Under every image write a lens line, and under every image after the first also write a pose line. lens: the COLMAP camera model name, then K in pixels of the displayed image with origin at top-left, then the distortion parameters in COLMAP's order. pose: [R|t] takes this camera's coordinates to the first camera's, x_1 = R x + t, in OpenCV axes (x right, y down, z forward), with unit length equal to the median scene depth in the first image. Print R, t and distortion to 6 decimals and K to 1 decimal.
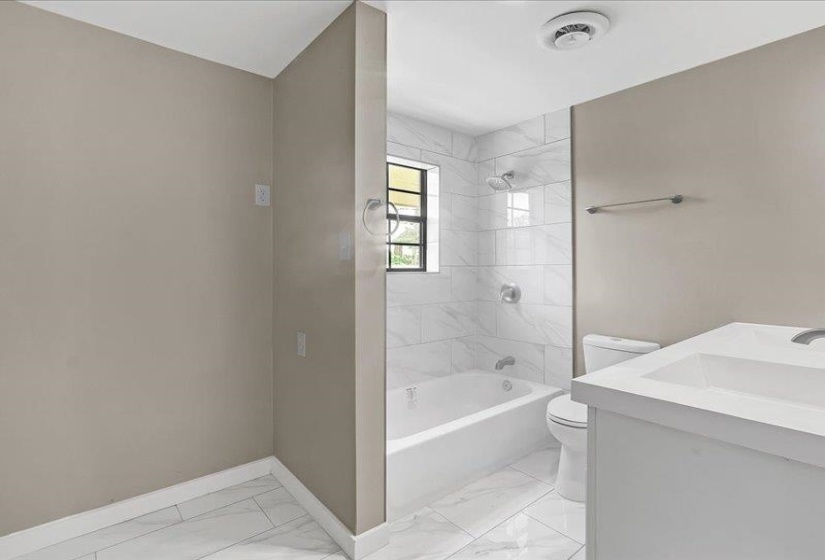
lens RADIAL K [[406.0, 0, 411.3], [0, 406.0, 278.7], [0, 0, 1]] dist [-0.003546, -0.000205]
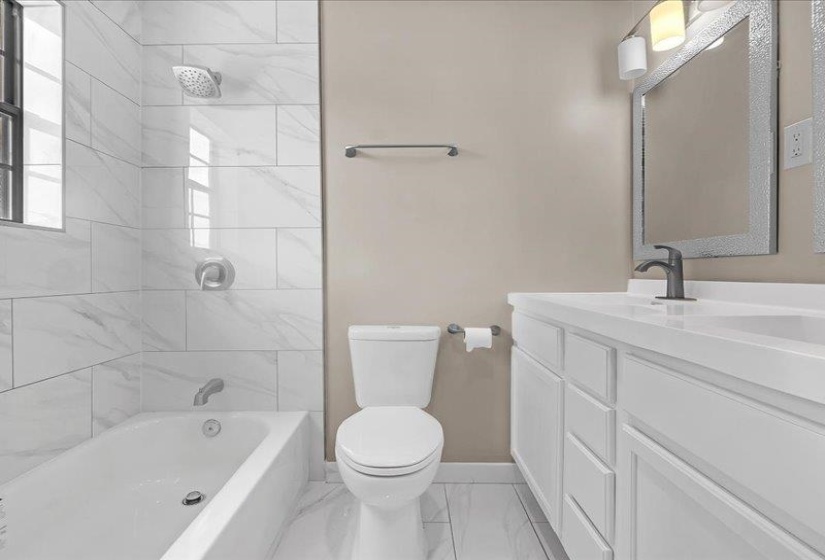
lens RADIAL K [[406.0, 0, 411.3], [0, 406.0, 278.7], [0, 0, 1]] dist [-0.003546, -0.000205]
pose [[0.642891, -0.009518, 0.765898, -0.032475], [0.019388, 0.999805, -0.003848, 0.051314], [-0.765712, 0.017323, 0.642950, 0.390813]]
